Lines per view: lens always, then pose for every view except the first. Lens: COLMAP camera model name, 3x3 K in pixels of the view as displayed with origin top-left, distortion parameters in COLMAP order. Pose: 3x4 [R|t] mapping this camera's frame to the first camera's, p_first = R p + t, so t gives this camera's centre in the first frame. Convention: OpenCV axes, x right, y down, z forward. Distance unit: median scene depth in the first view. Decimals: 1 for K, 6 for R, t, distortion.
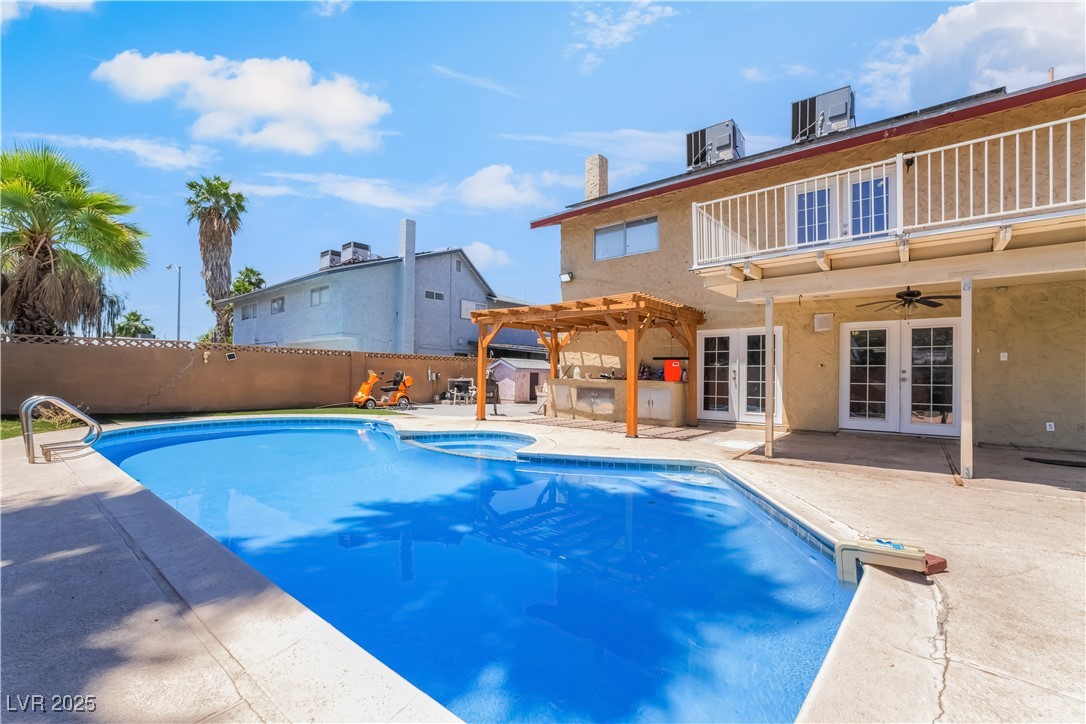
lens RADIAL K [[477.5, 0, 538.6], [0, 477.5, 374.5], [0, 0, 1]] dist [-0.021593, -0.000189]
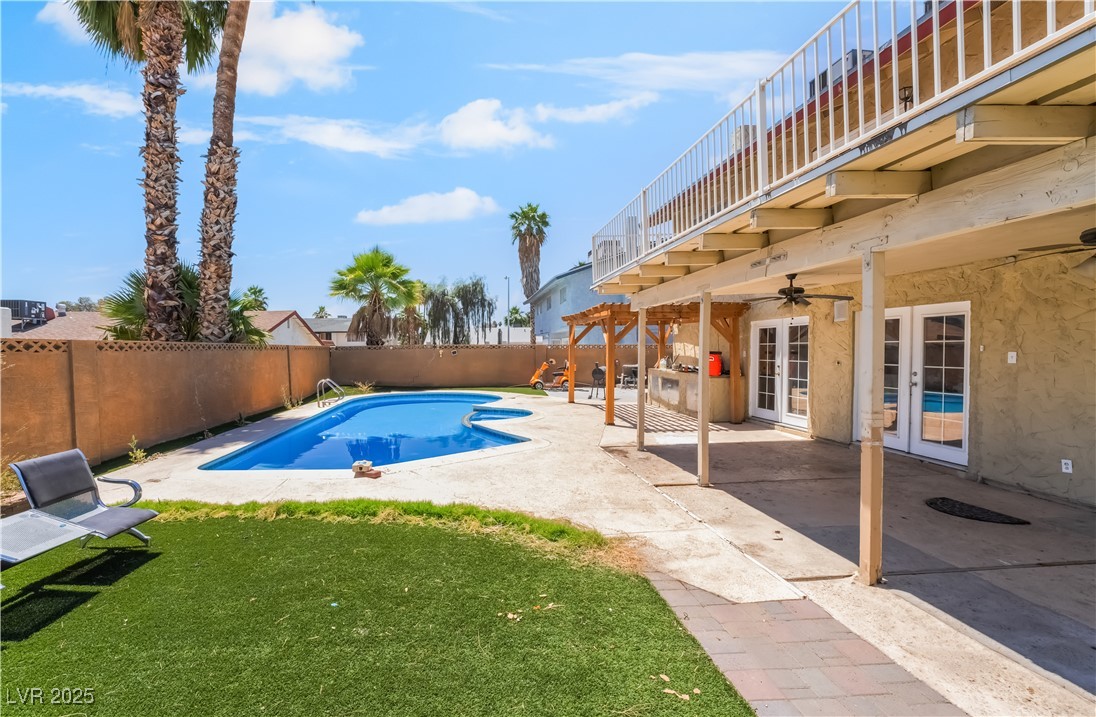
lens RADIAL K [[495.9, 0, 481.5], [0, 495.9, 354.8], [0, 0, 1]] dist [-0.021300, 0.000761]
pose [[0.666136, -0.007904, -0.745788, 0.624232], [0.018685, 0.999807, 0.006094, -0.038065], [0.745596, -0.017995, 0.666155, -0.038173]]
